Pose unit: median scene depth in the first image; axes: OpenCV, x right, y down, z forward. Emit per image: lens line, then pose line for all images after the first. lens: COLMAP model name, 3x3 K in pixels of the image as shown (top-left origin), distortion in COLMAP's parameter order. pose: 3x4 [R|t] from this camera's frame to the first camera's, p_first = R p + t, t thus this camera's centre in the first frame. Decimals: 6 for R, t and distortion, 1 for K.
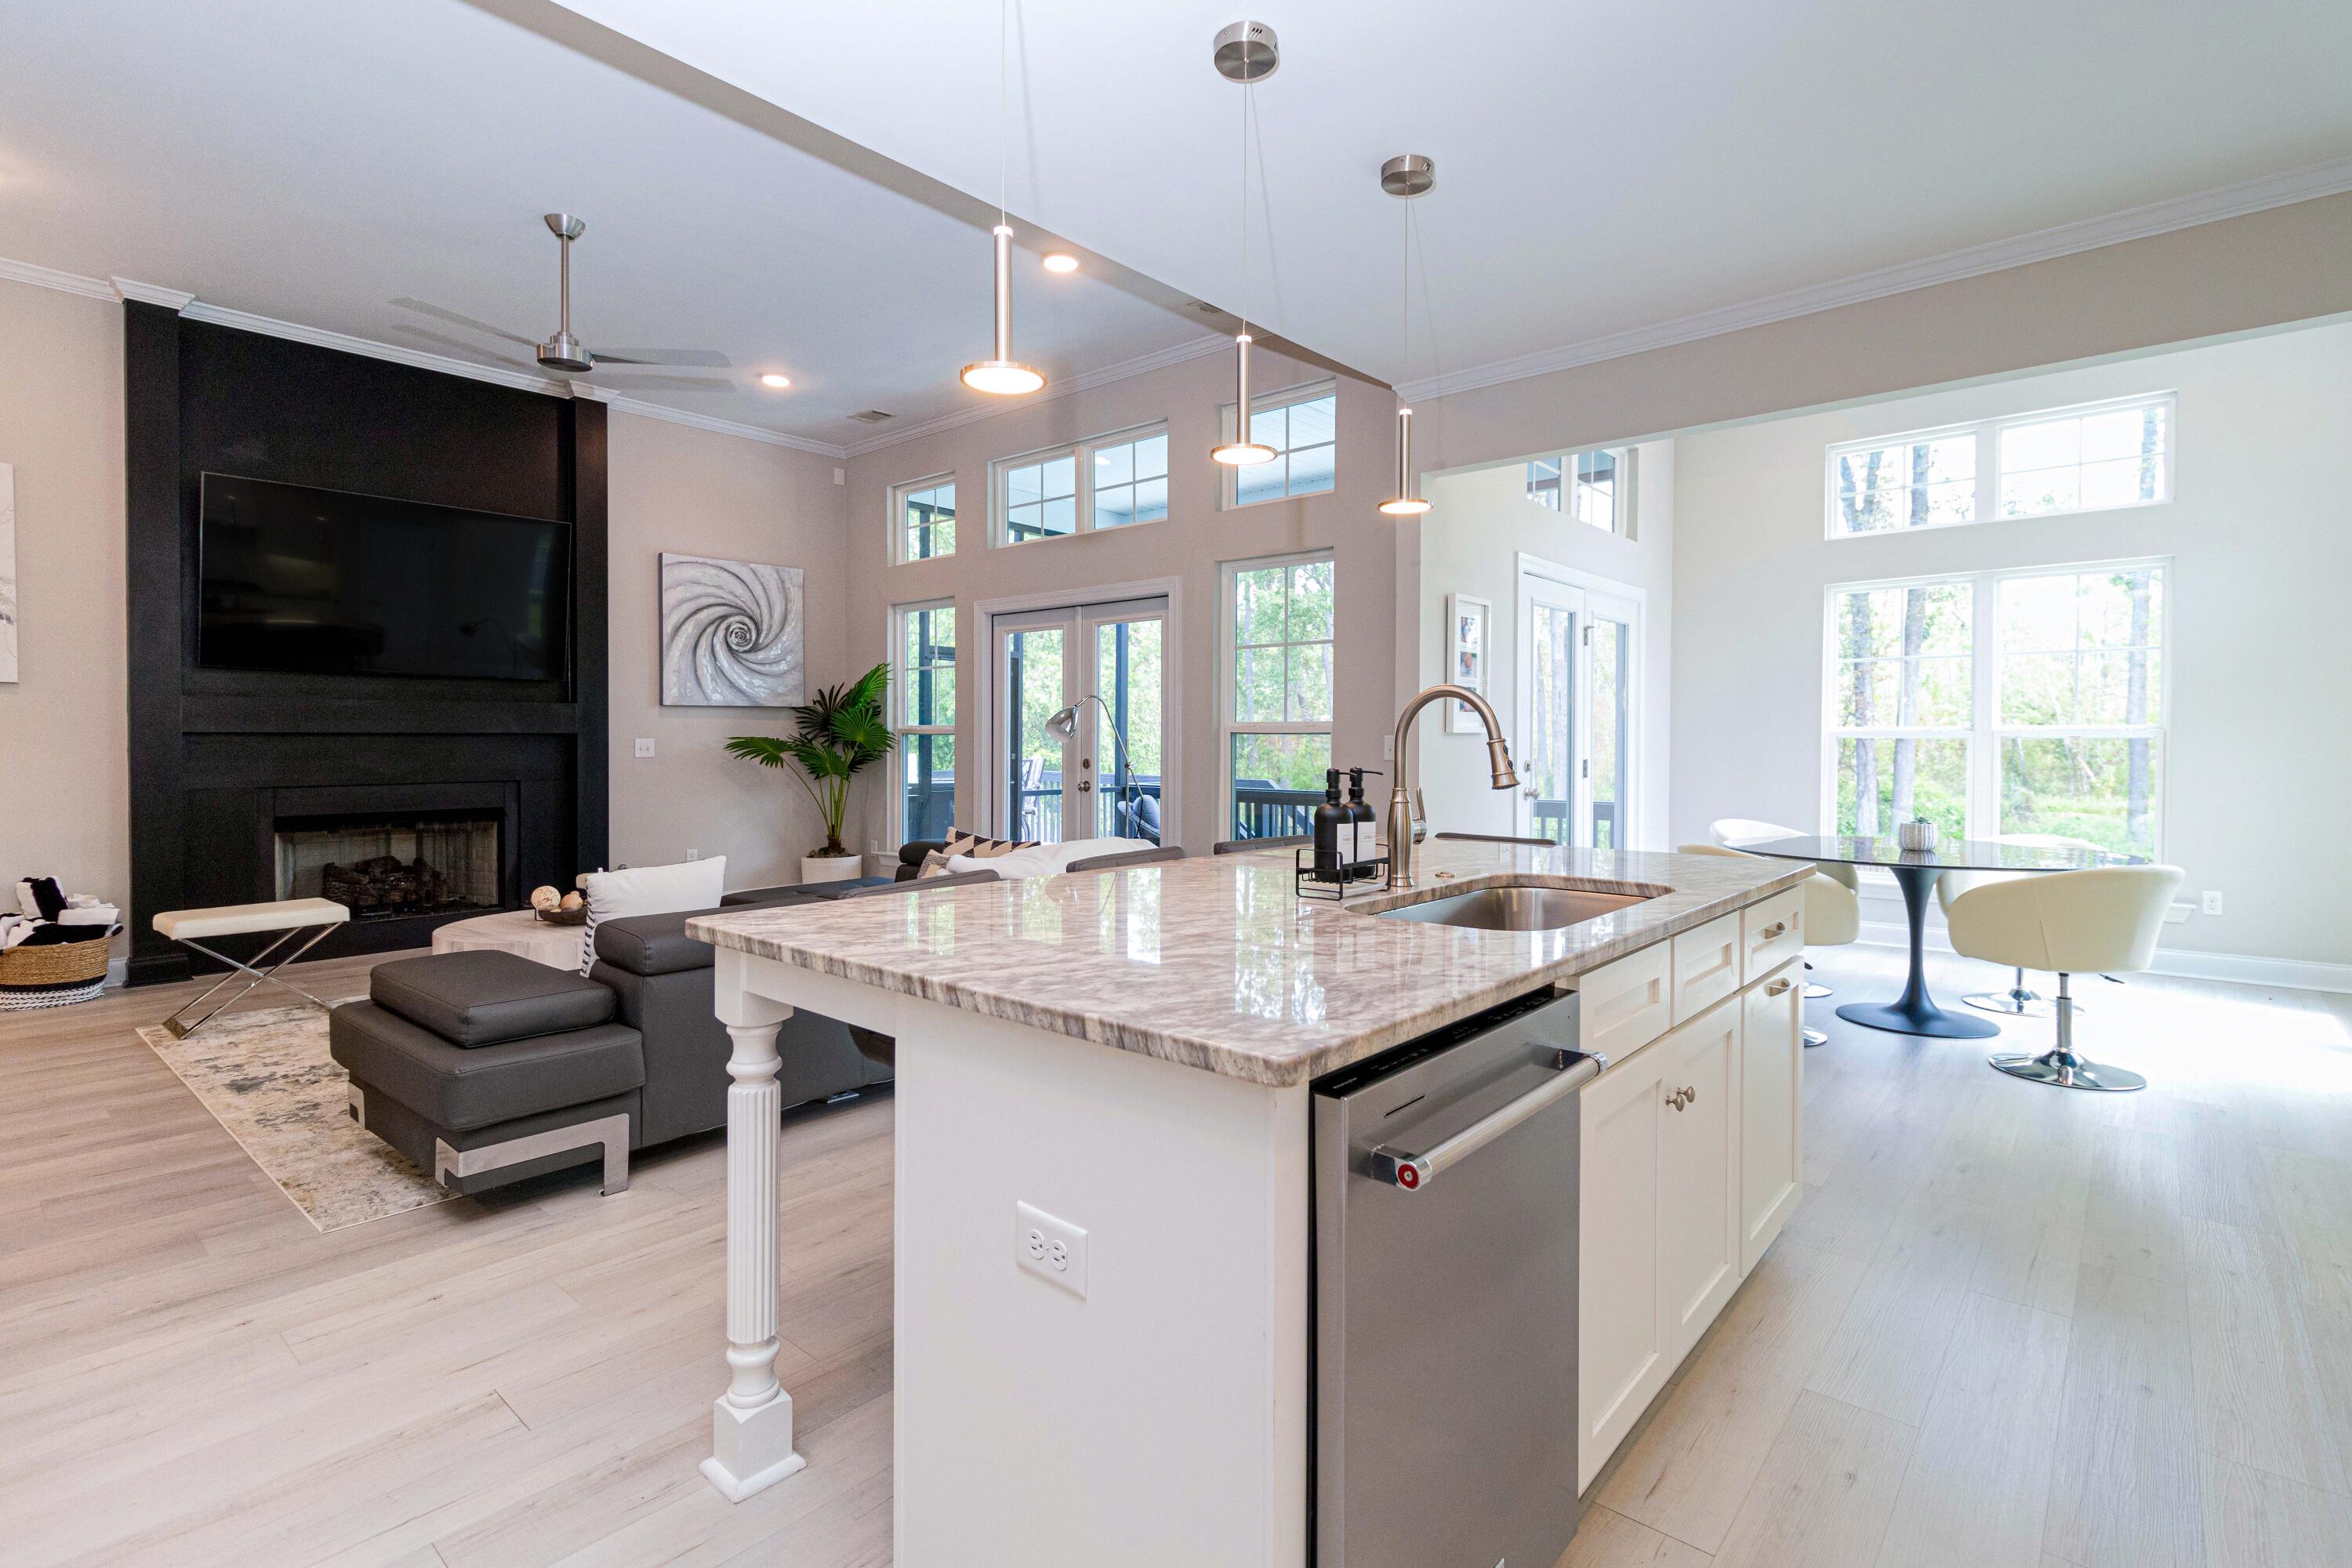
lens RADIAL K [[1103.6, 0, 1225.4], [0, 1103.6, 762.6], [0, 0, 1]] dist [-0.000701, 0.001616]
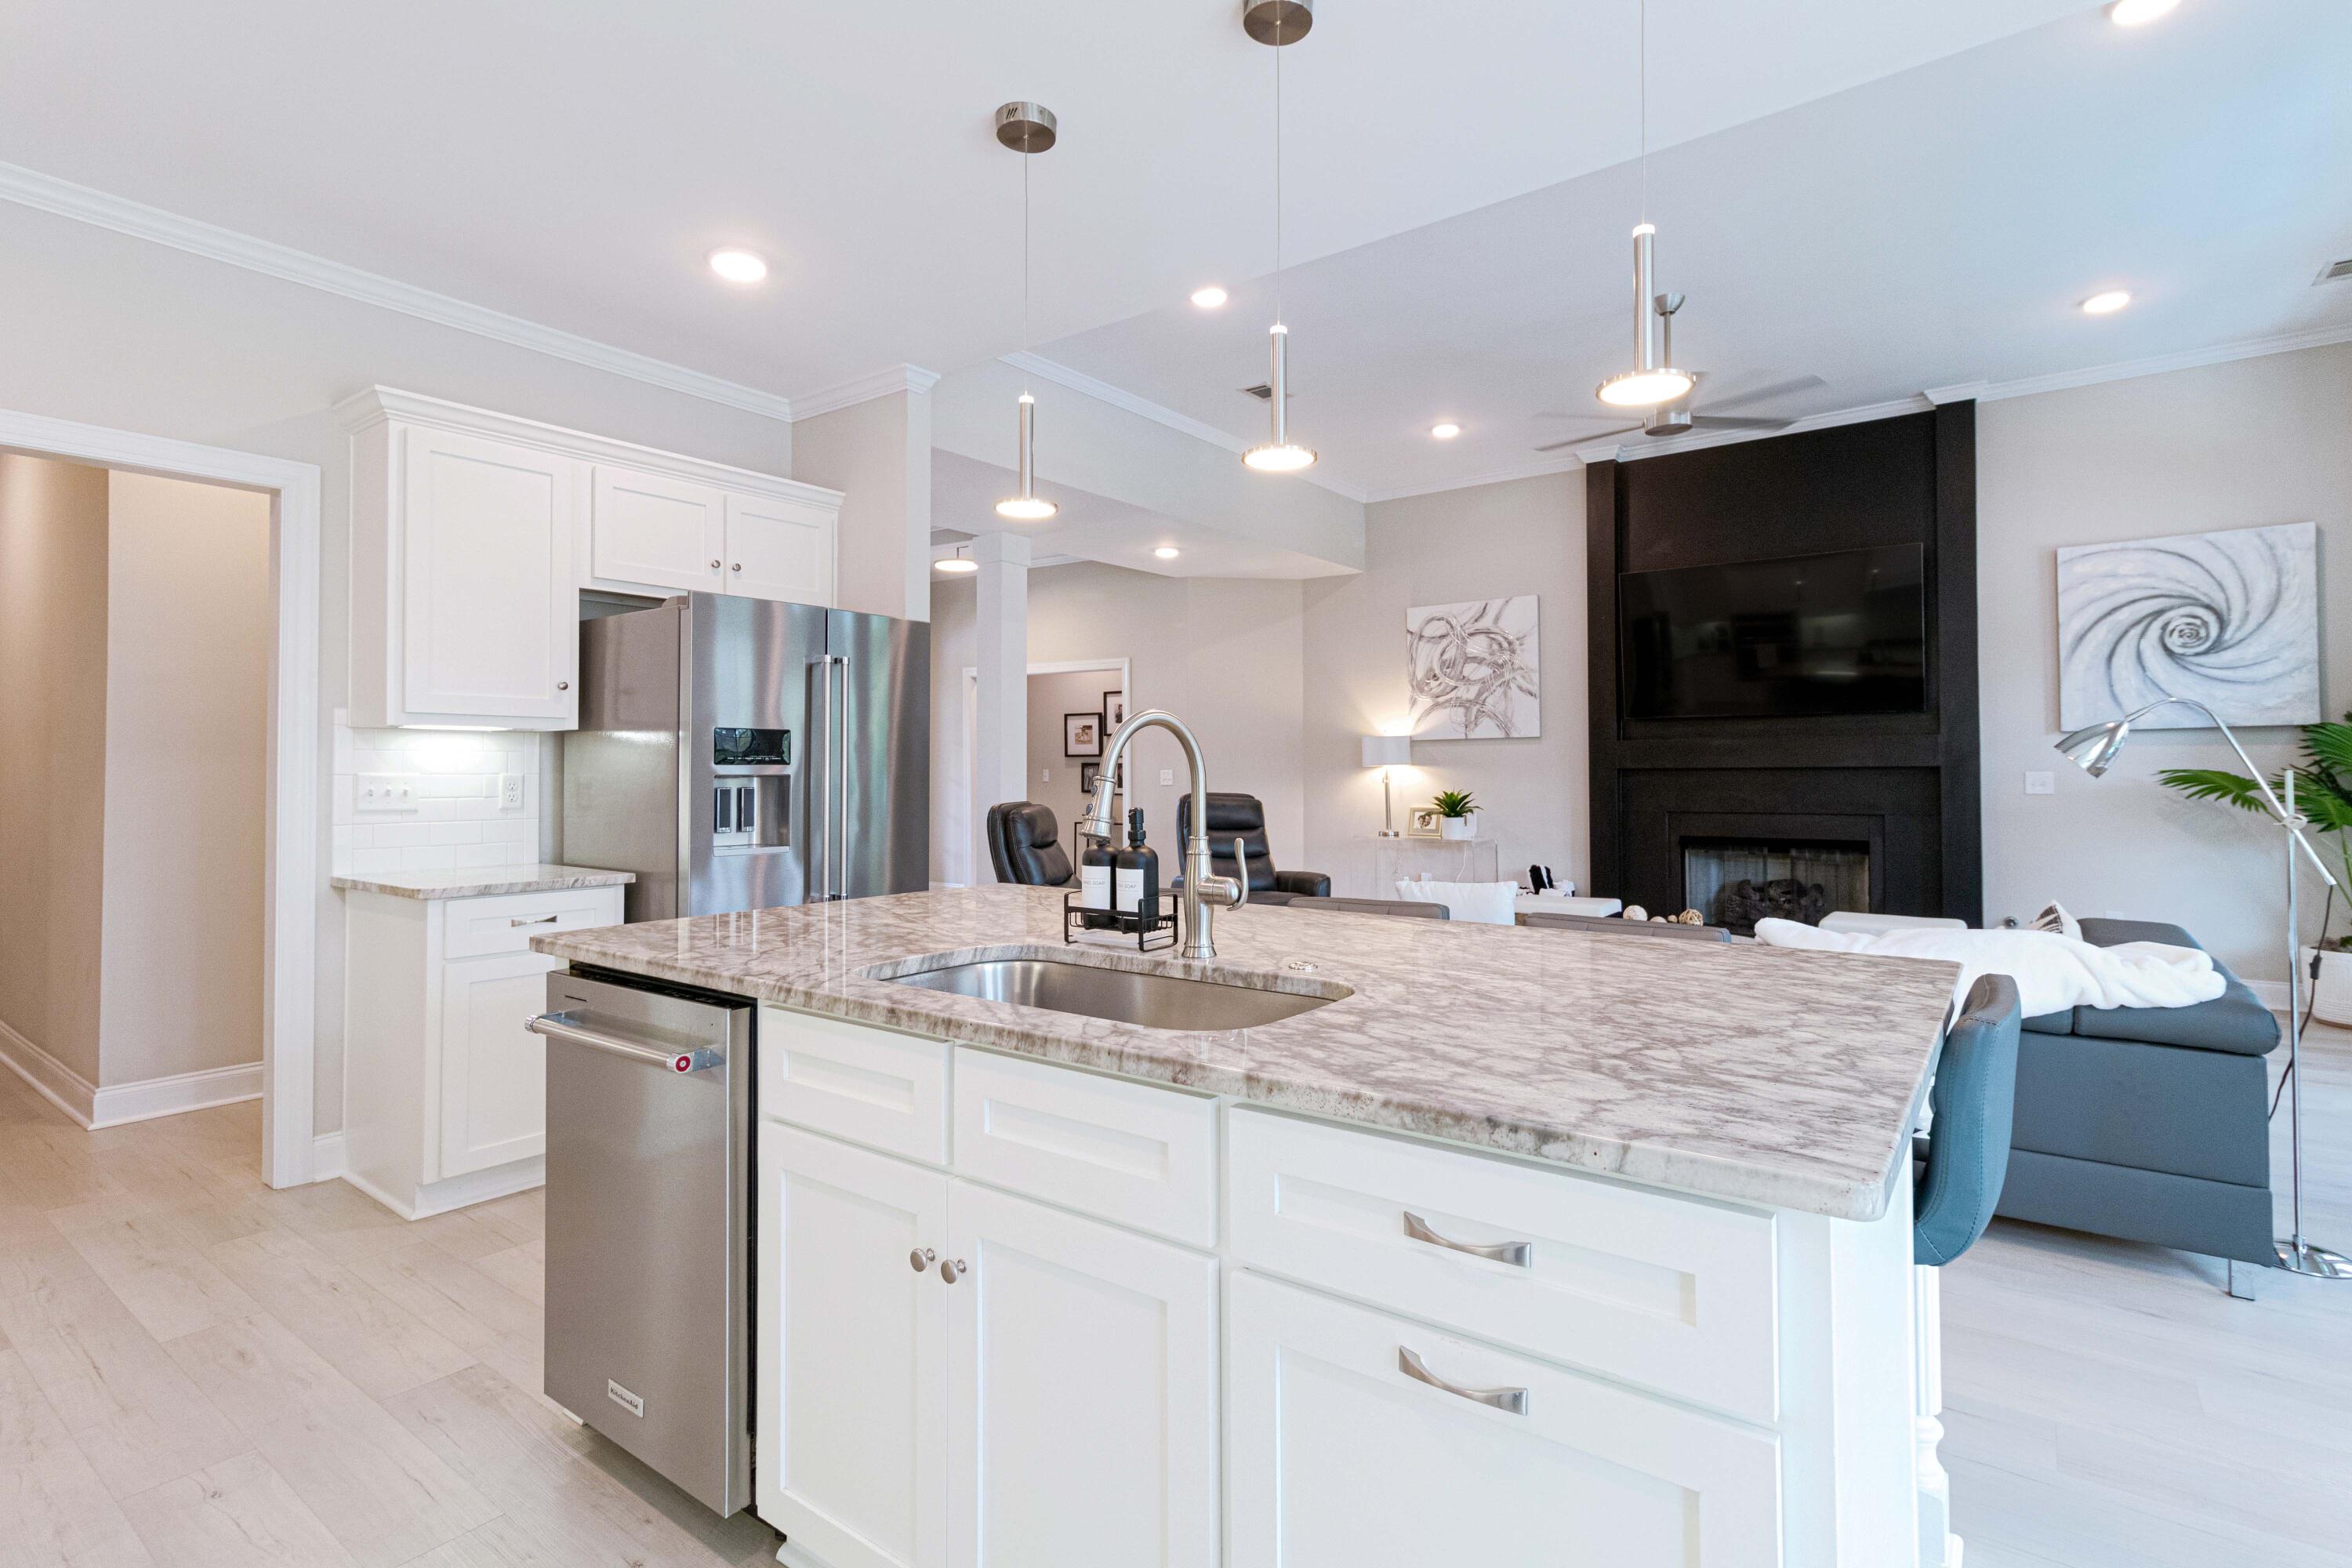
lens RADIAL K [[1103.6, 0, 1154.7], [0, 1103.6, 767.5], [0, 0, 1]] dist [-0.000701, 0.001616]
pose [[0.060154, -0.006903, -0.998165, 0.272693], [-0.017951, 0.999807, -0.007996, -0.005673], [0.998028, 0.018399, 0.060018, 0.261429]]
